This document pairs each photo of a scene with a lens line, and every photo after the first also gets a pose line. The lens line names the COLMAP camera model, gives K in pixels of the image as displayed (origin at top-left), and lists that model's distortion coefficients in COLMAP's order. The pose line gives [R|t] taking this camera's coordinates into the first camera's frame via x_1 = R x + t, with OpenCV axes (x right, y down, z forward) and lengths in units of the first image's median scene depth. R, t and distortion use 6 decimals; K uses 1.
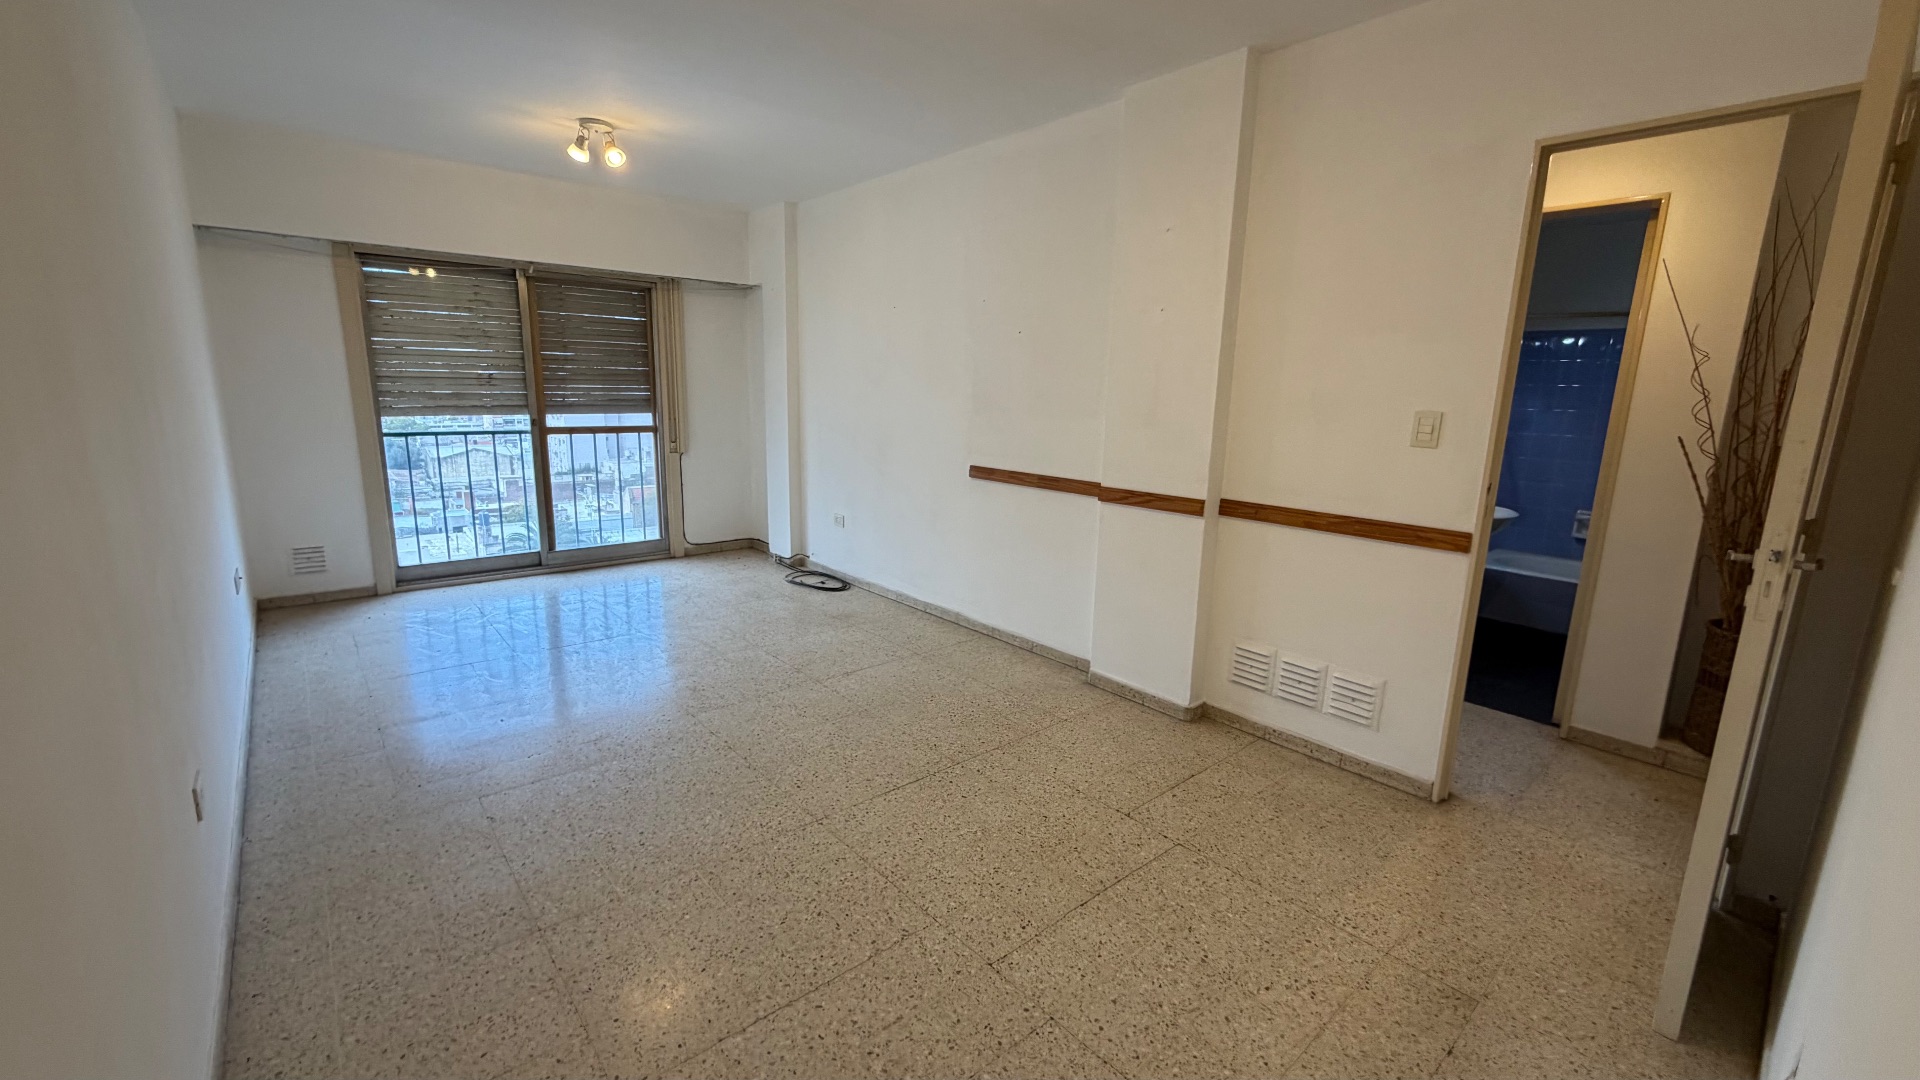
lens RADIAL K [[767.2, 0, 956.1], [0, 767.2, 539.1], [0, 0, 1]] dist [-0.000007, -0.000025]
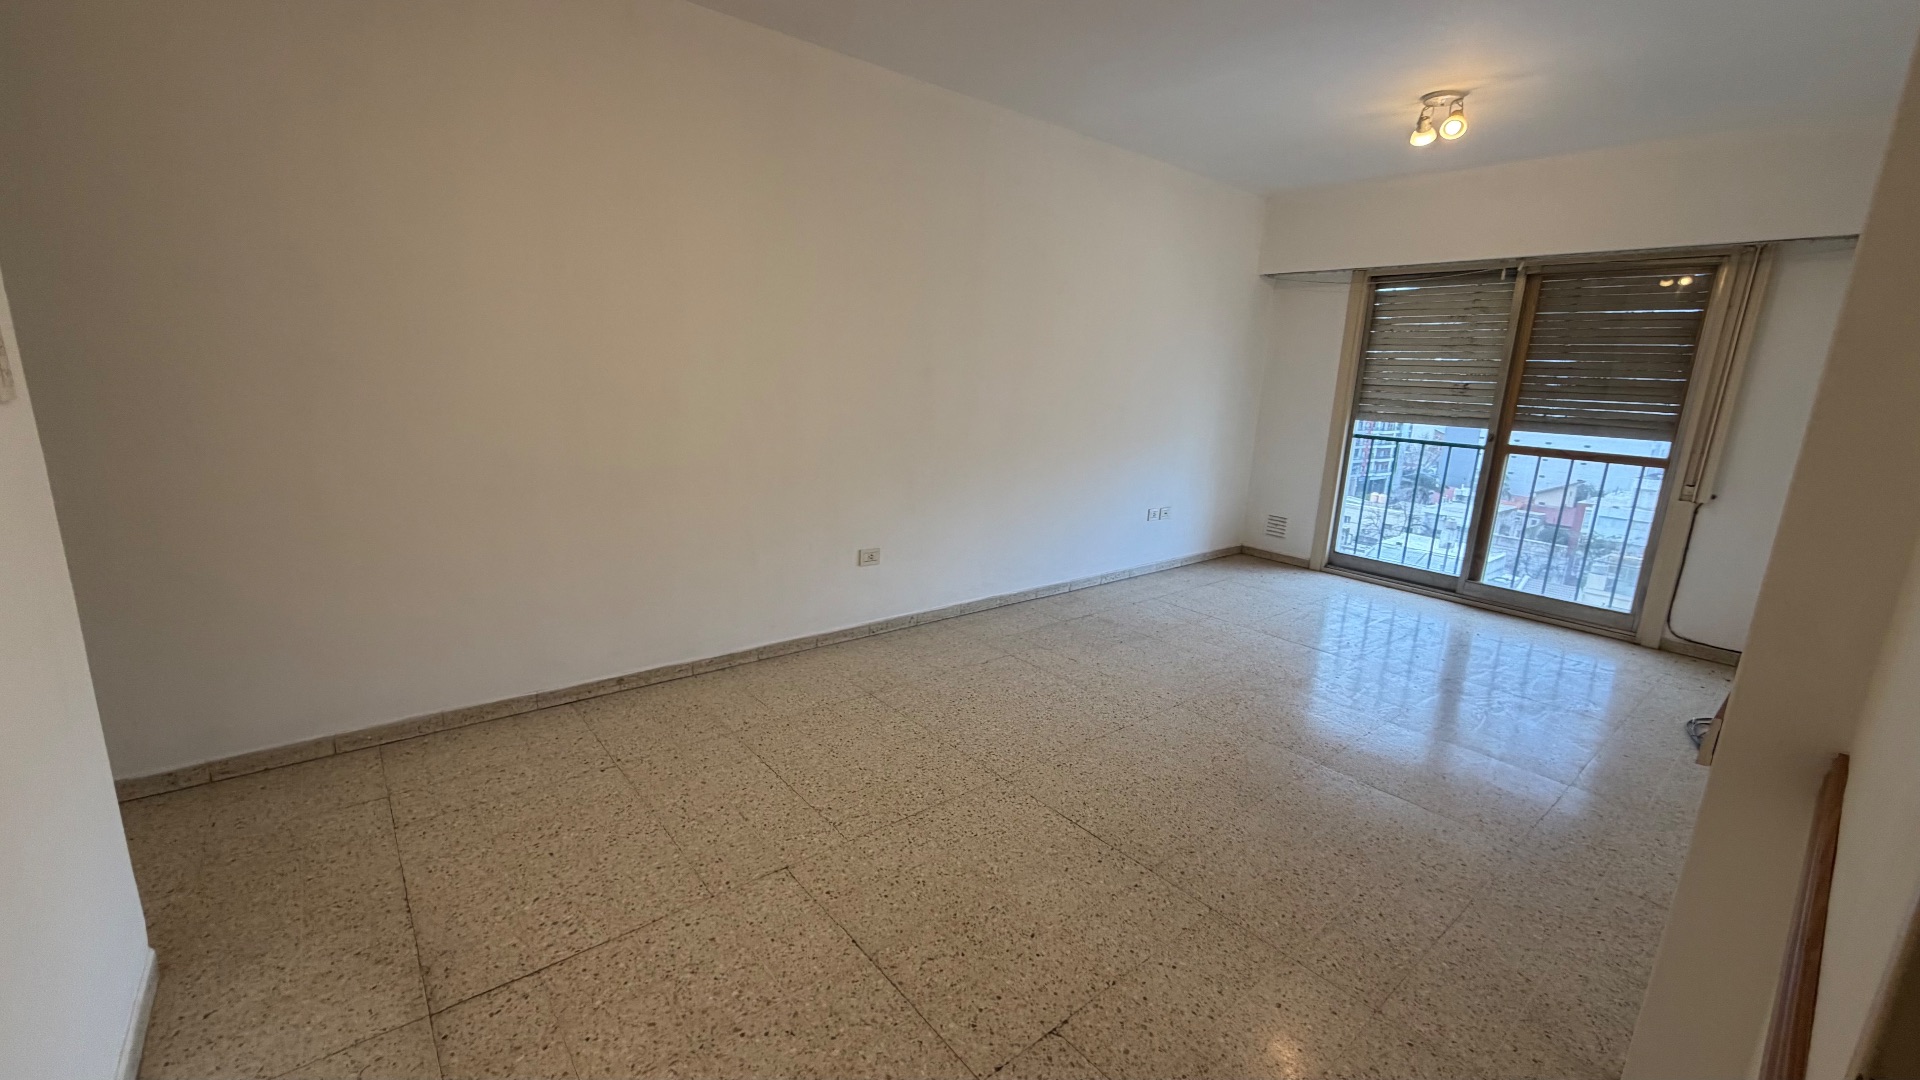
lens RADIAL K [[776.7, 0, 965.3], [0, 776.7, 546.9], [0, 0, 1]] dist [0.000345, 0.000021]
pose [[-0.025749, 0.200883, -0.979277, 0.408565], [-0.238262, 0.950138, 0.201171, -0.070407], [0.970859, 0.238505, 0.023398, 0.431497]]
